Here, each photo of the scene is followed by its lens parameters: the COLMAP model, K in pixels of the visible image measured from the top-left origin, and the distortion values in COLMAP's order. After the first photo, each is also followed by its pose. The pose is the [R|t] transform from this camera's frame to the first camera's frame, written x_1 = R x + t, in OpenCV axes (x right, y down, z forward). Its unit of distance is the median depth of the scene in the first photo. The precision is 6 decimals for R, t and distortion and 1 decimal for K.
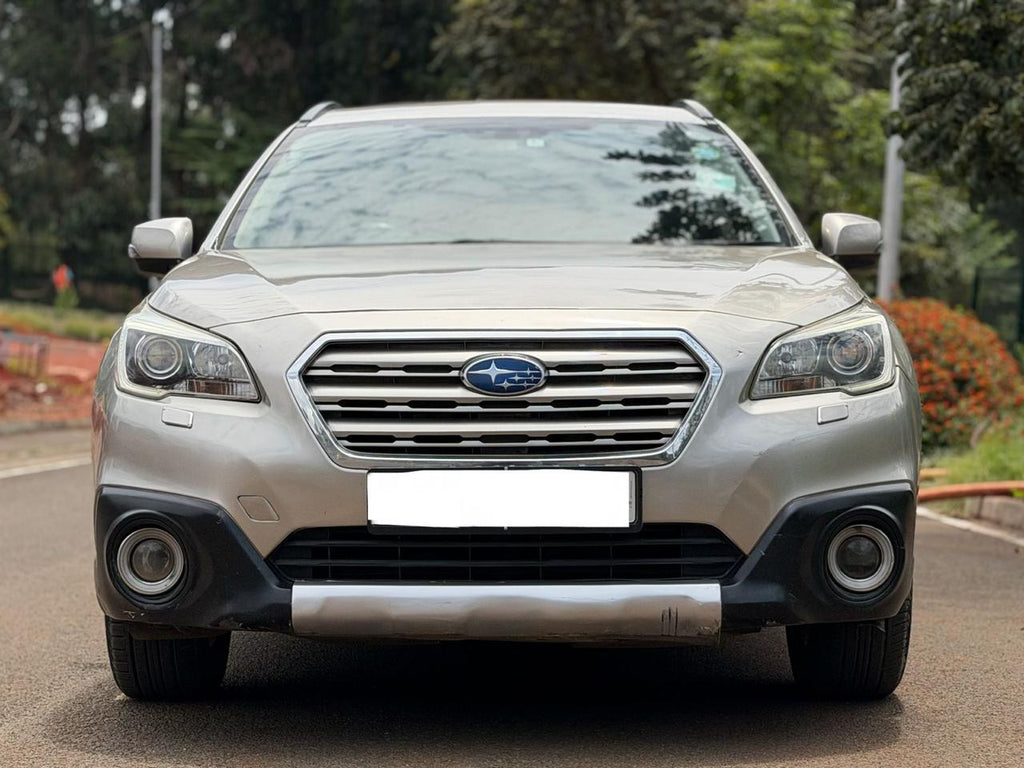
lens RADIAL K [[2266.8, 0, 512.0], [0, 2266.8, 384.0], [0, 0, 1]] dist [0.102512, 0.691124]
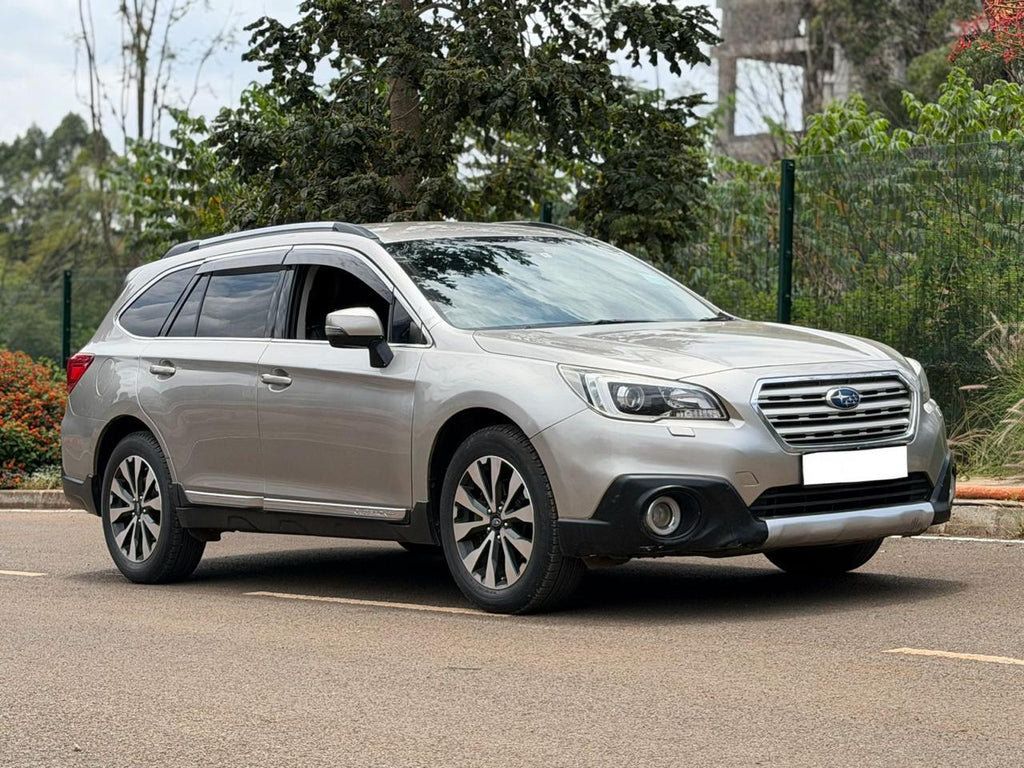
lens RADIAL K [[2266.8, 0, 512.0], [0, 2266.8, 384.0], [0, 0, 1]] dist [0.102512, 0.691124]
pose [[0.787226, -0.038276, 0.615476, -1.350645], [0.044210, 0.999007, 0.005580, -0.037742], [-0.615078, 0.022817, 0.788136, -0.293079]]
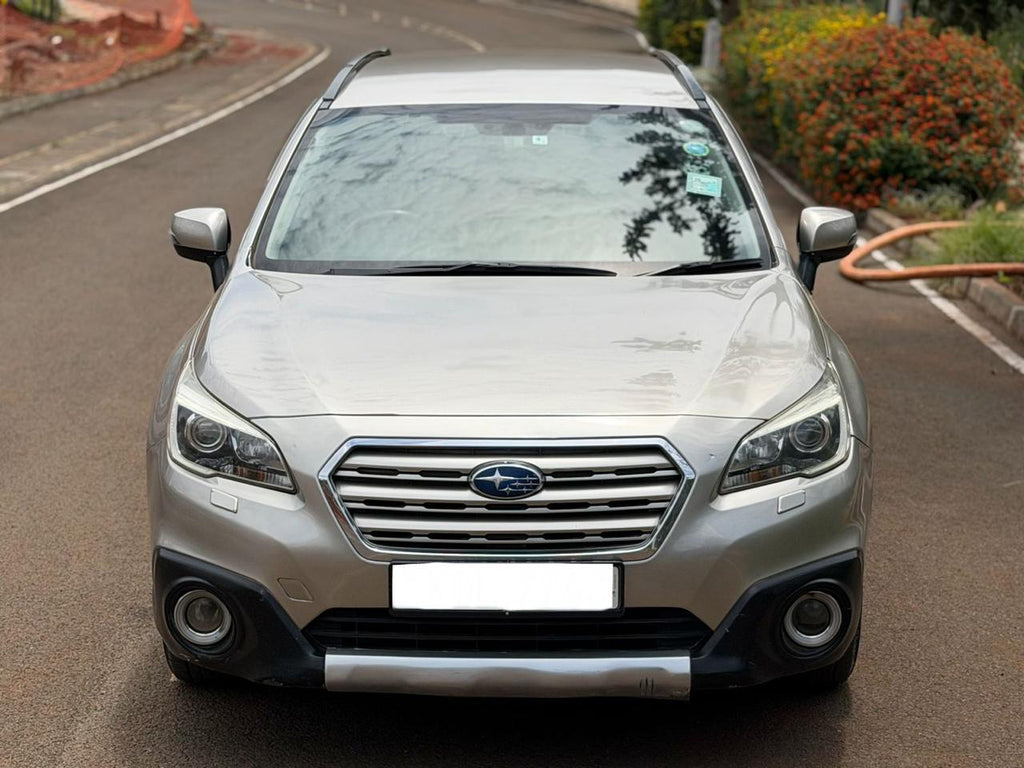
lens RADIAL K [[2266.8, 0, 512.0], [0, 2266.8, 384.0], [0, 0, 1]] dist [0.102512, 0.691124]
pose [[0.999957, 0.006632, -0.006479, 0.006445], [-0.005372, 0.983981, 0.178190, -0.257477], [0.007557, -0.178148, 0.983975, -0.129032]]
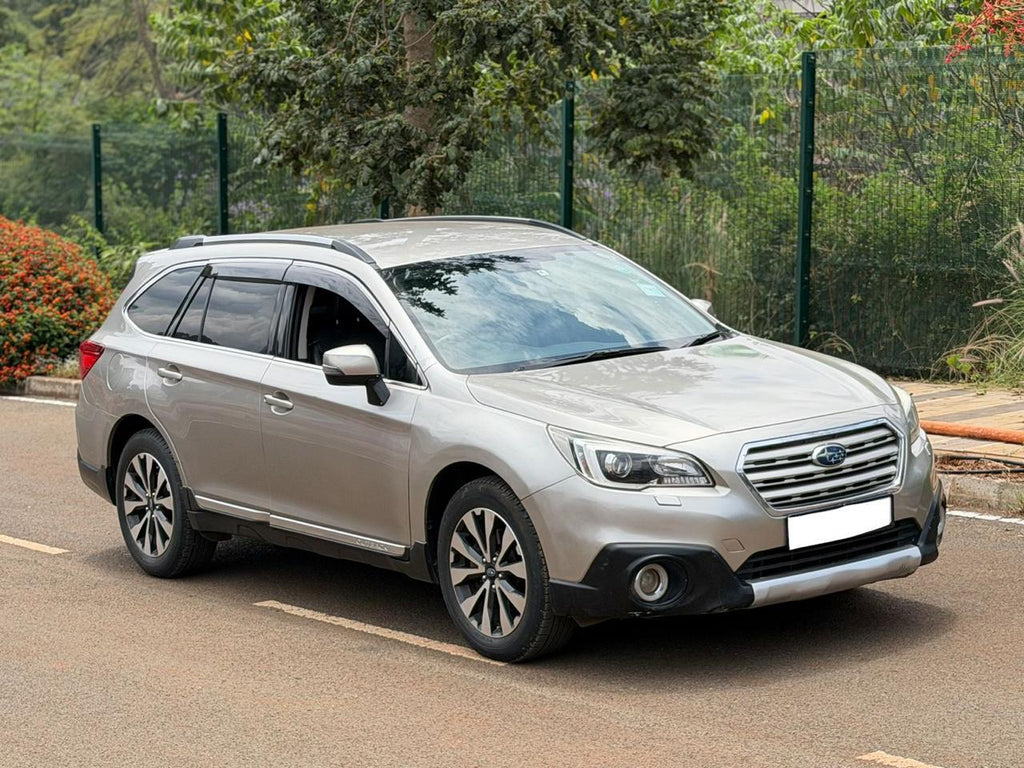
lens RADIAL K [[2266.8, 0, 512.0], [0, 2266.8, 384.0], [0, 0, 1]] dist [0.102512, 0.691124]
pose [[0.799536, -0.116408, 0.589230, -1.306659], [0.061423, 0.991742, 0.112583, -0.288441], [-0.597469, -0.053822, 0.800083, -0.339658]]
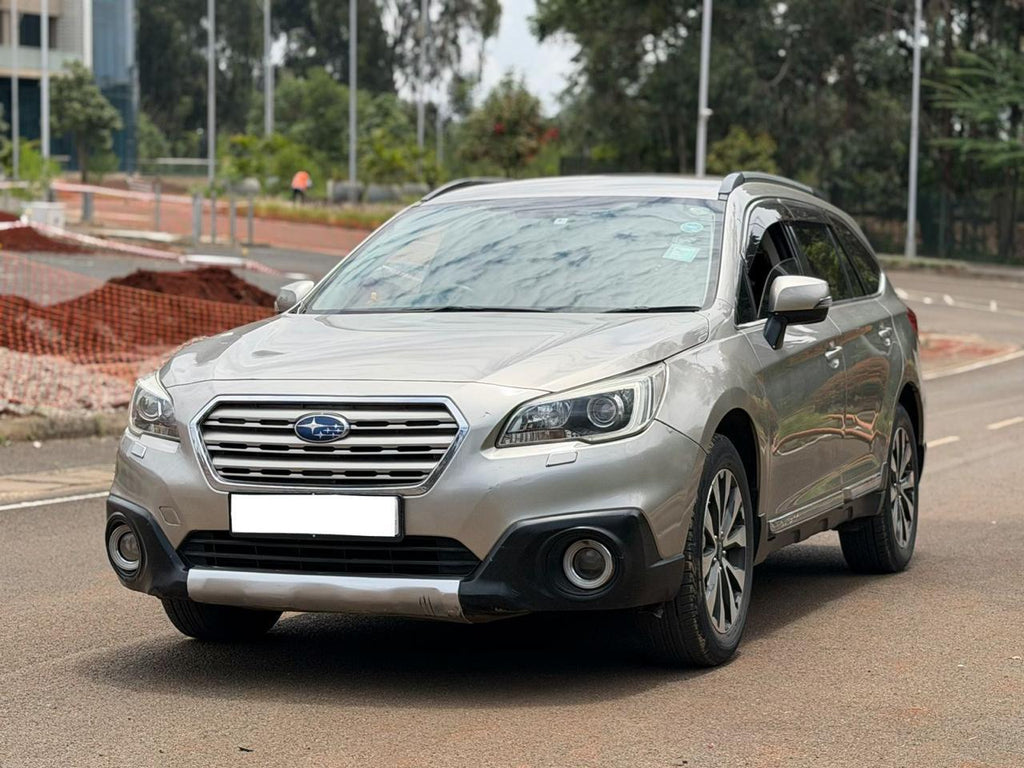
lens RADIAL K [[2266.8, 0, 512.0], [0, 2266.8, 384.0], [0, 0, 1]] dist [0.102512, 0.691124]
pose [[0.935795, 0.012759, -0.352315, 0.608279], [-0.001532, 0.999483, 0.032127, -0.077293], [0.352542, -0.029525, 0.935330, -0.289437]]
